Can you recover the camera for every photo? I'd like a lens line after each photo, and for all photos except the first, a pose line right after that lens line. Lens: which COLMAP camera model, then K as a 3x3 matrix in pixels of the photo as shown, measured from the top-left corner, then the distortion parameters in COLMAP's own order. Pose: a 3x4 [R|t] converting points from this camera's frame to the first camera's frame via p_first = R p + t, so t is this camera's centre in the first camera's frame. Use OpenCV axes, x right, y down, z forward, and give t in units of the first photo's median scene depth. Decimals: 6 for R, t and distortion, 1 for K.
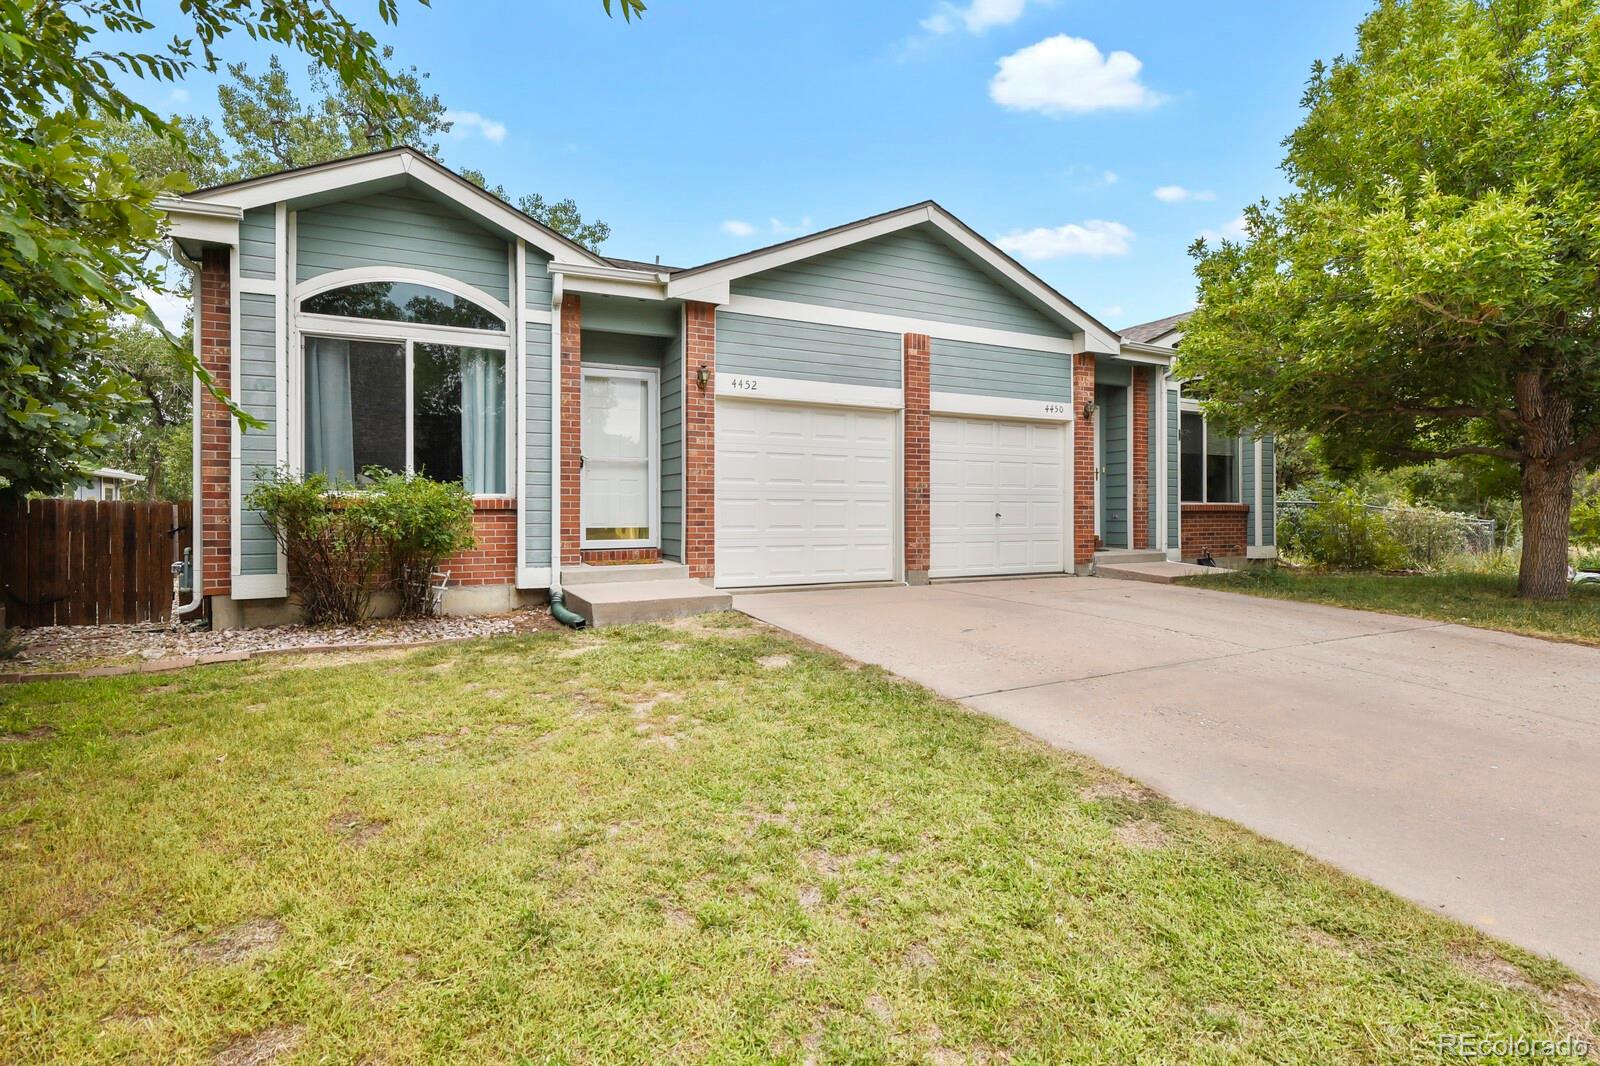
lens RADIAL K [[776.8, 0, 799.1], [0, 776.8, 527.9], [0, 0, 1]] dist [-0.014578, -0.001954]
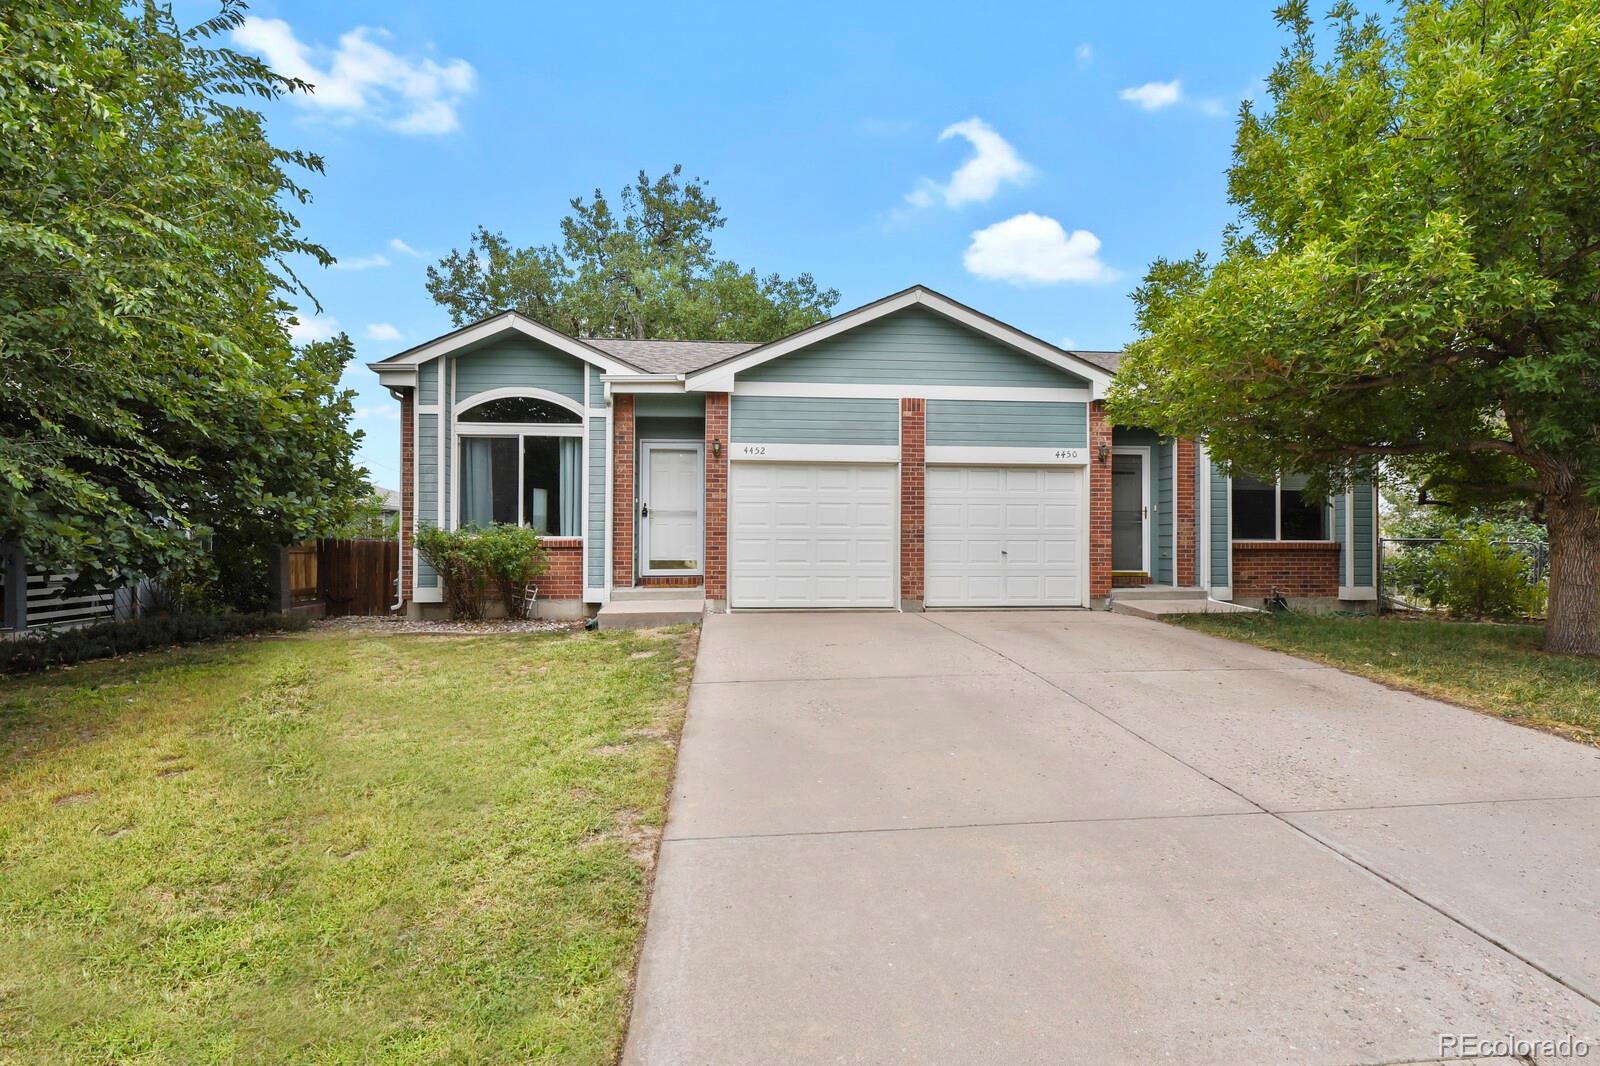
lens RADIAL K [[776.8, 0, 845.8], [0, 776.8, 546.2], [0, 0, 1]] dist [-0.014578, -0.001954]
pose [[0.929049, 0.005544, -0.369916, 0.493285], [-0.010161, 0.999893, -0.010534, -0.012509], [0.369818, 0.013546, 0.929005, -0.125608]]
